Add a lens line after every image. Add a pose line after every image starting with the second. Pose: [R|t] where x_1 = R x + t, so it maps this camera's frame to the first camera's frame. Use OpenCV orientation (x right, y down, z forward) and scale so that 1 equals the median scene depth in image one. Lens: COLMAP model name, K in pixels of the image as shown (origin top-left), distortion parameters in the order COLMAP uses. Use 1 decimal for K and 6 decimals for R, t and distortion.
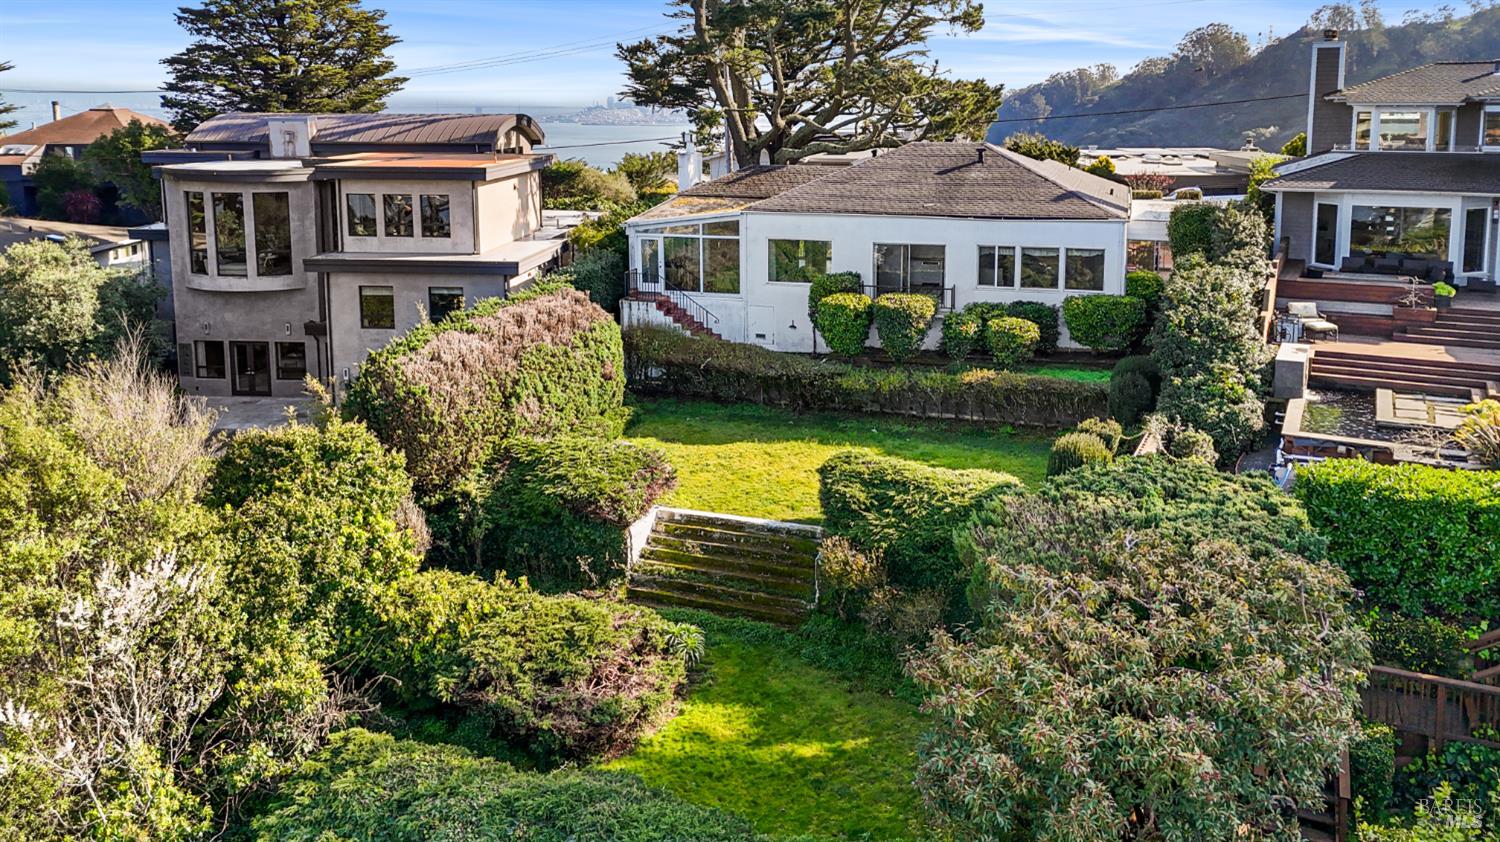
lens RADIAL K [[1136.6, 0, 771.5], [0, 1136.6, 270.9], [0, 0, 1]] dist [0.050490, -0.010246]
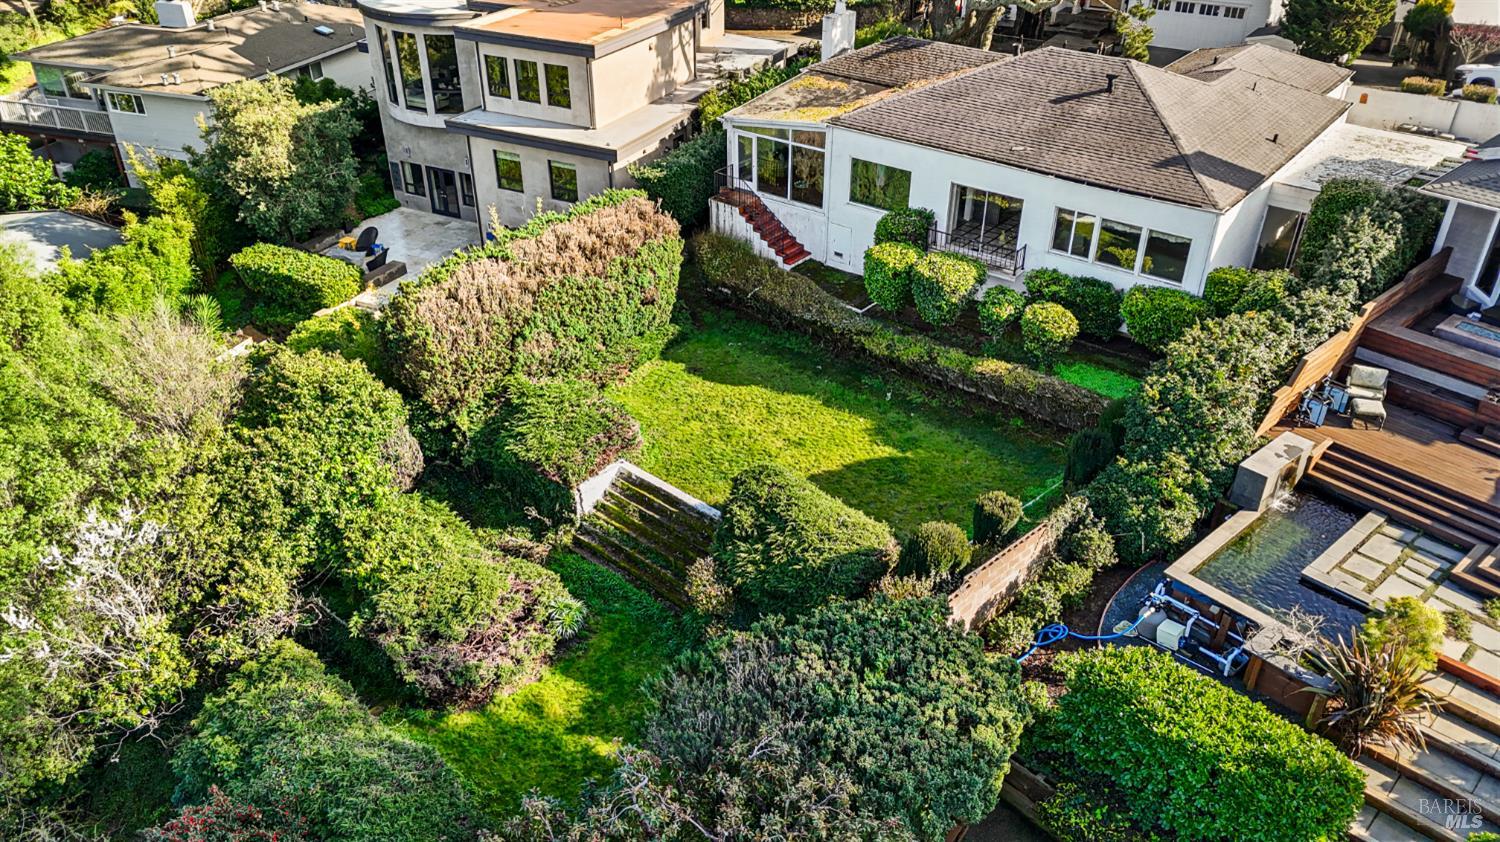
lens RADIAL K [[1067.0, 0, 747.1], [0, 1067.0, 446.7], [0, 0, 1]] dist [0.031166, -0.000544]
pose [[0.933252, 0.204772, -0.295142, 0.258445], [-0.064001, 0.903253, 0.424309, -0.208227], [0.353475, -0.377098, 0.856068, 0.127834]]
